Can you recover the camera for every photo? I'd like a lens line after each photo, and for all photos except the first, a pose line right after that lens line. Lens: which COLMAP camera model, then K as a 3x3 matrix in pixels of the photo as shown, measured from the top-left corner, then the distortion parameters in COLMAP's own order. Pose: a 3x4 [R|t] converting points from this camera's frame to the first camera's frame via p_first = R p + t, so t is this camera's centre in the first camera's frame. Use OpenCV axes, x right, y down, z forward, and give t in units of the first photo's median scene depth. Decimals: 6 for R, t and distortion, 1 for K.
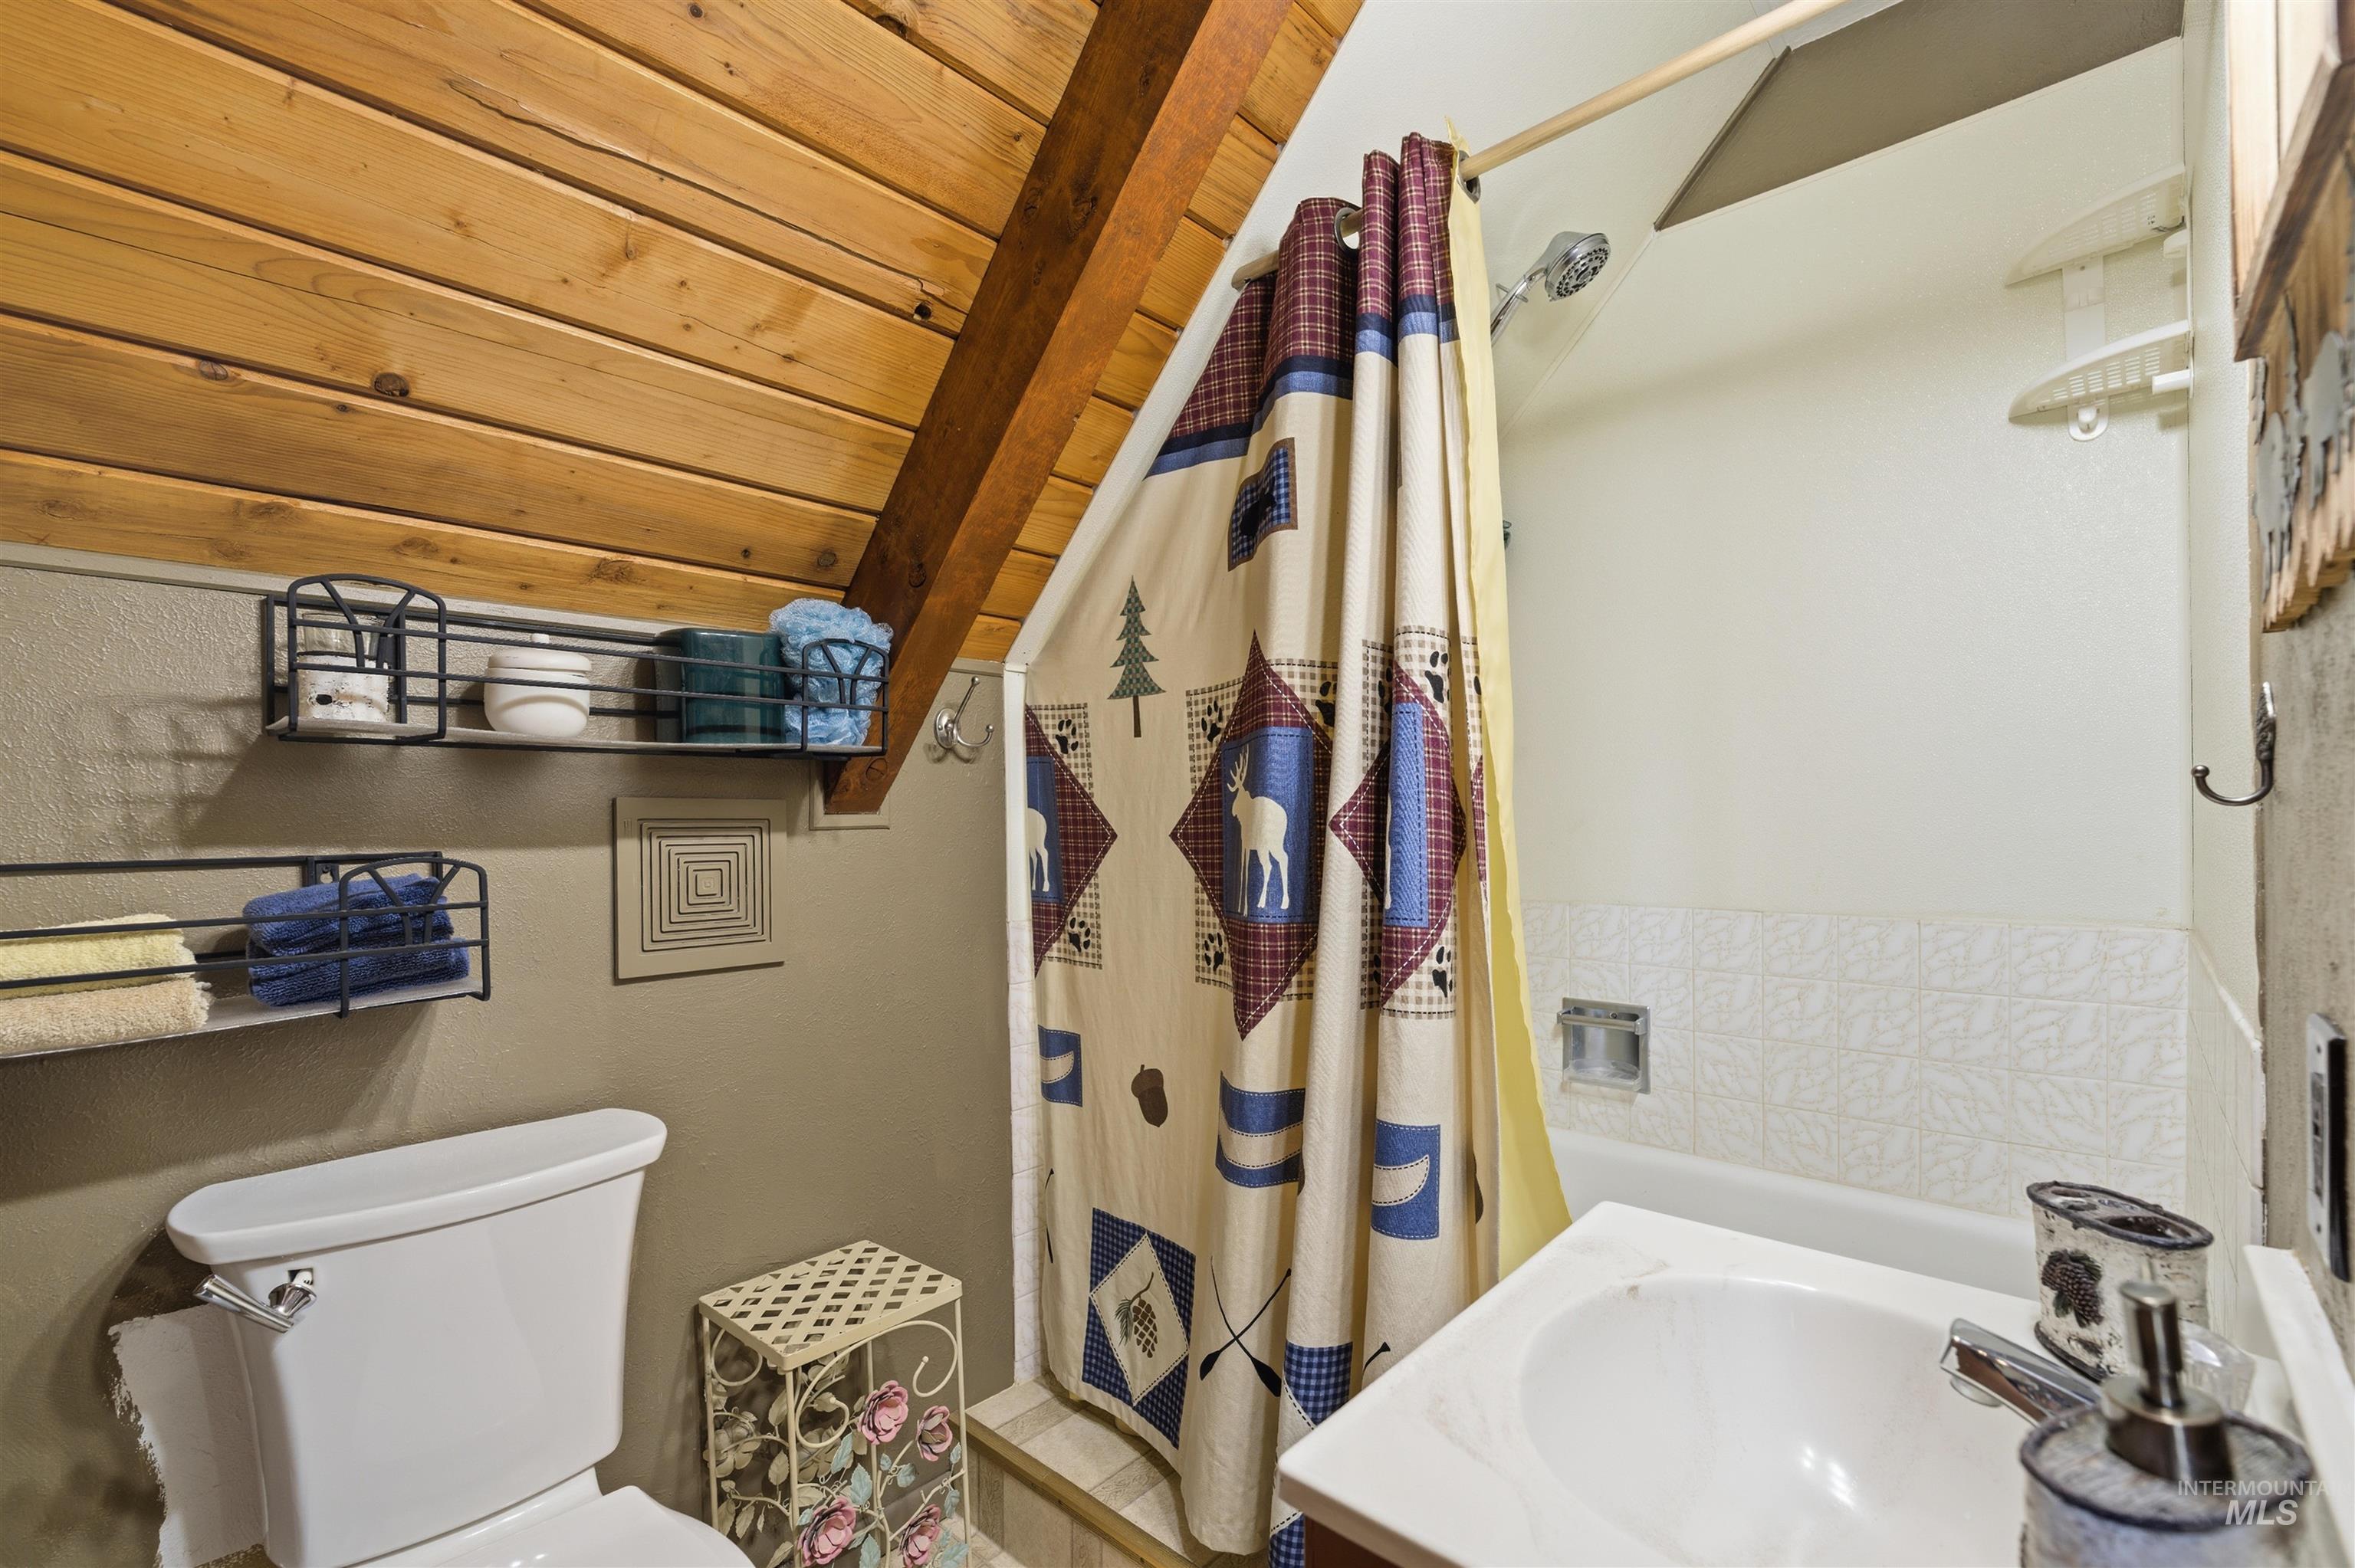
lens RADIAL K [[977.8, 0, 1177.5], [0, 977.8, 784.0], [0, 0, 1]] dist [0.010507, -0.010764]
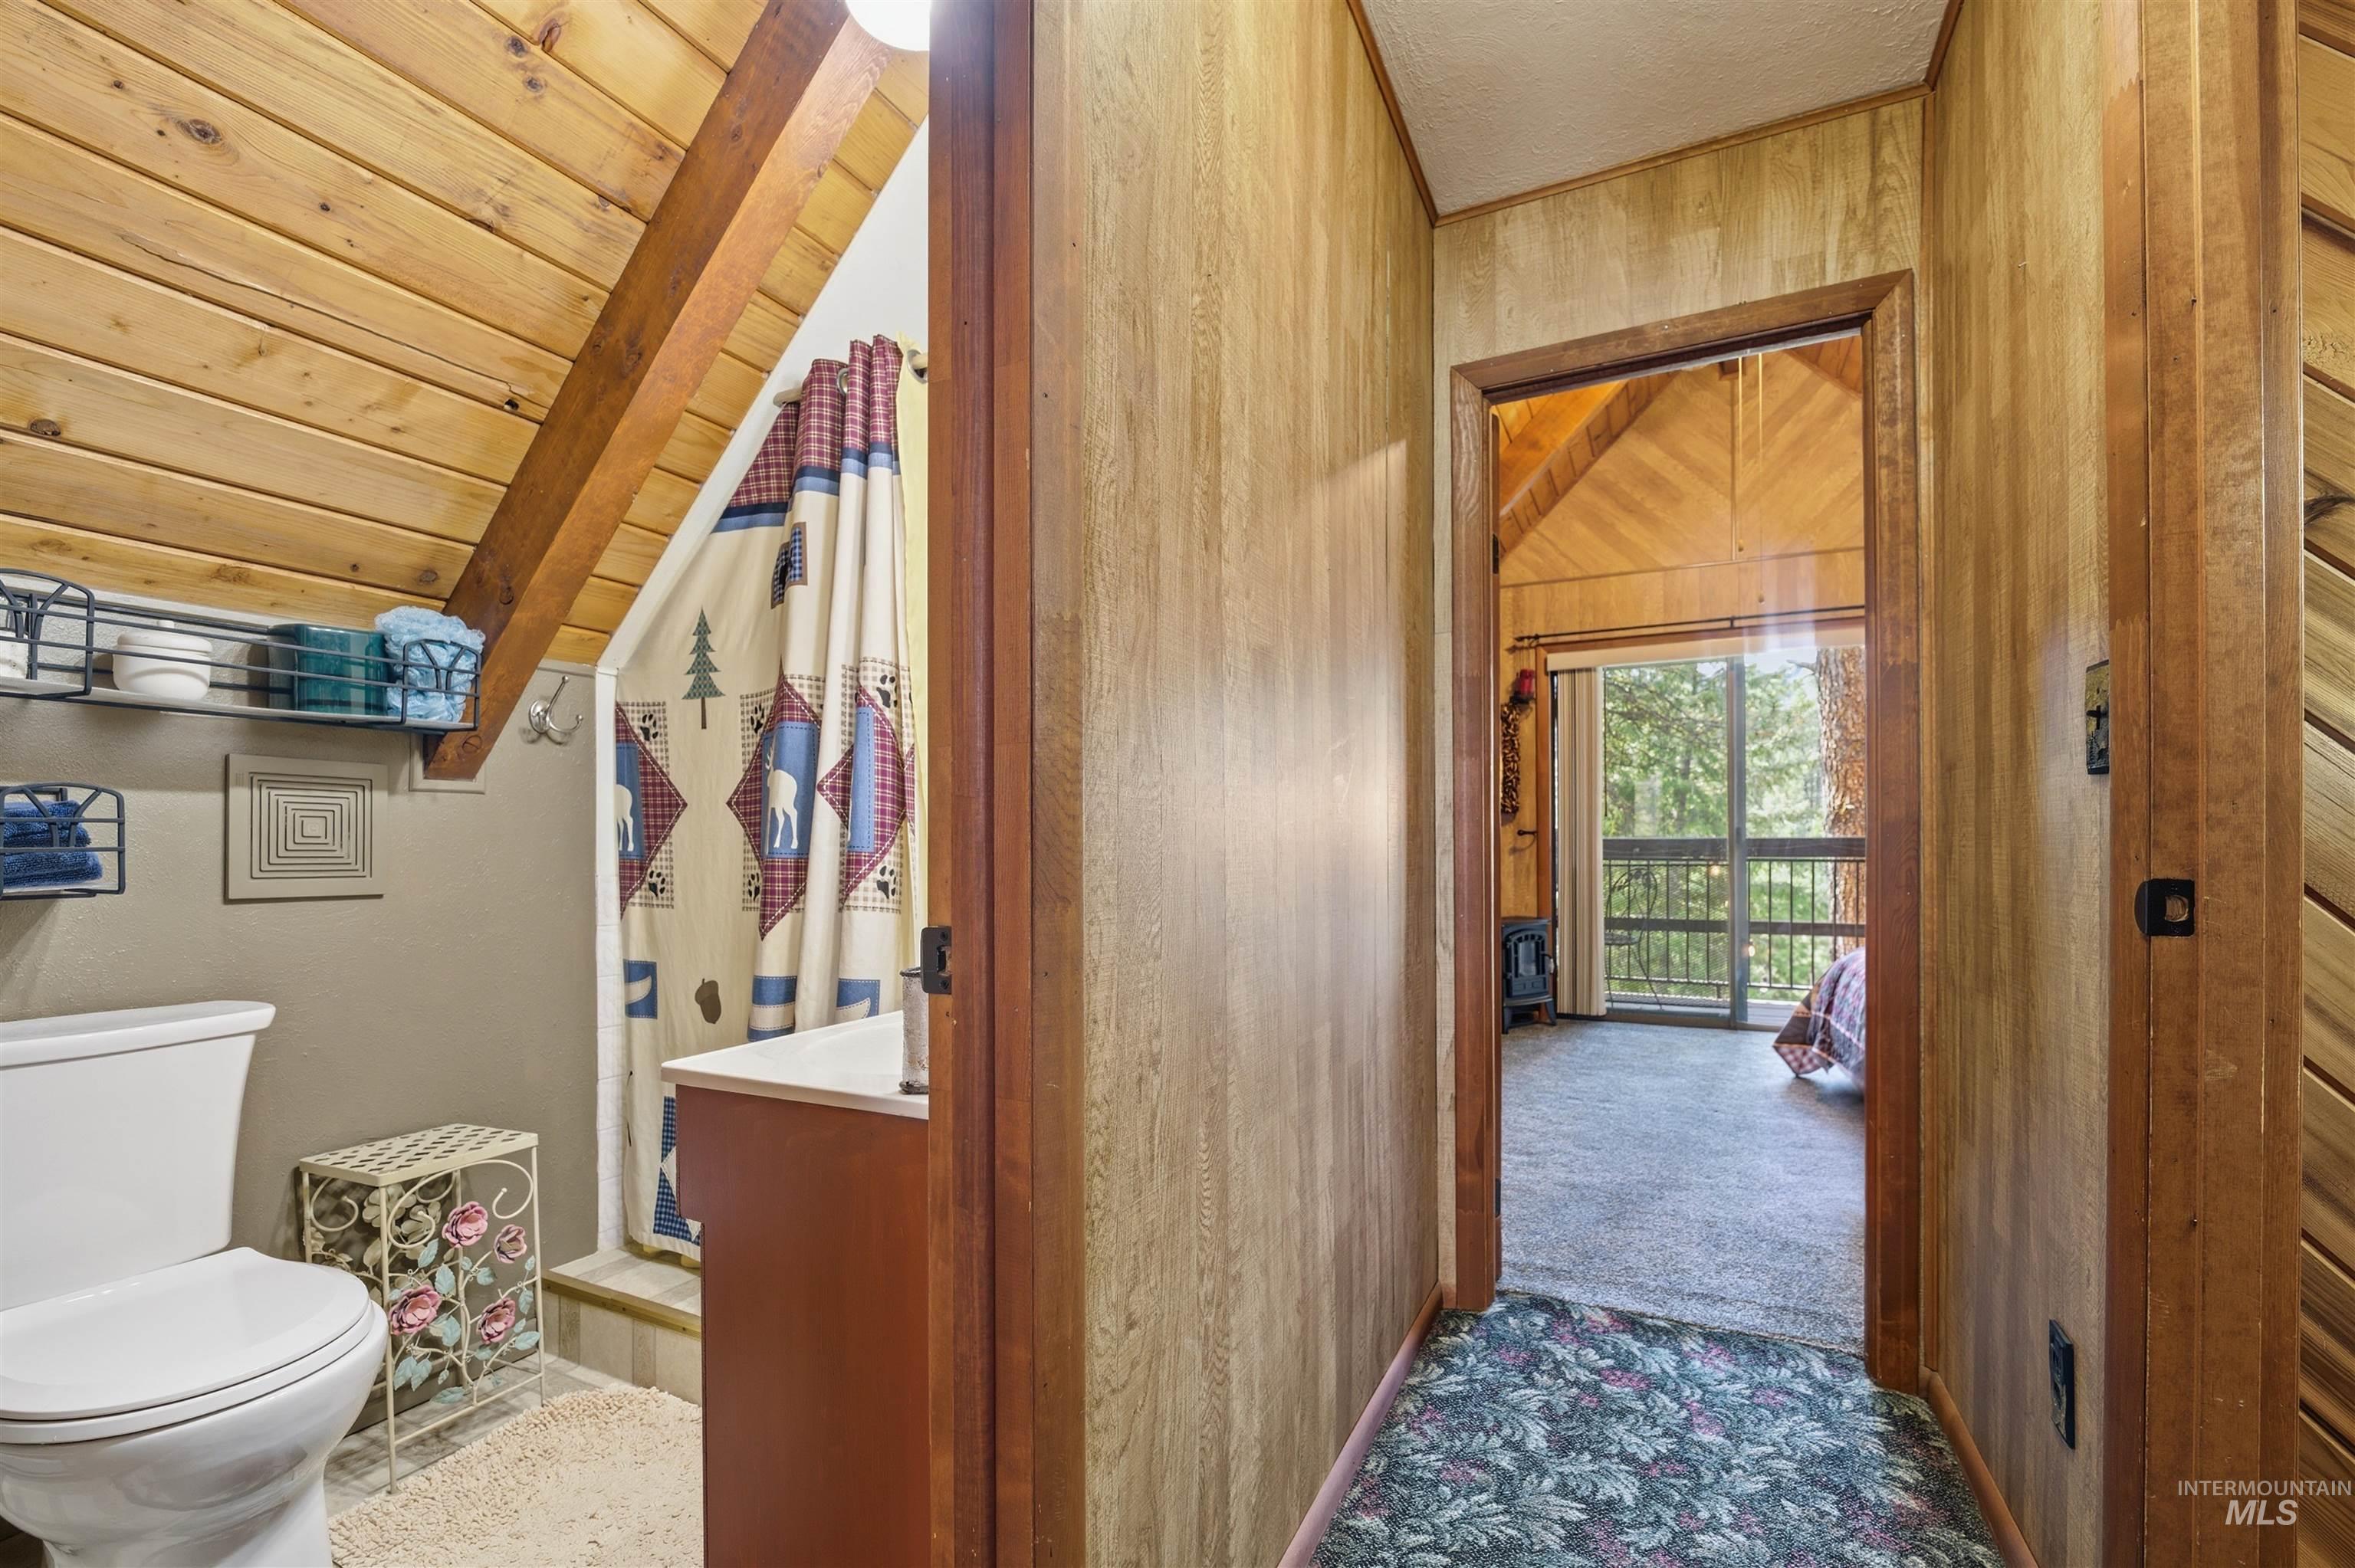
lens RADIAL K [[997.3, 0, 1173.0], [0, 997.3, 819.6], [0, 0, 1]] dist [0.001649, -0.004173]
pose [[0.960398, 0.018671, 0.278004, 0.235443], [-0.019649, 0.999807, 0.000730, 0.073089], [-0.277937, -0.006164, 0.960580, -0.560696]]
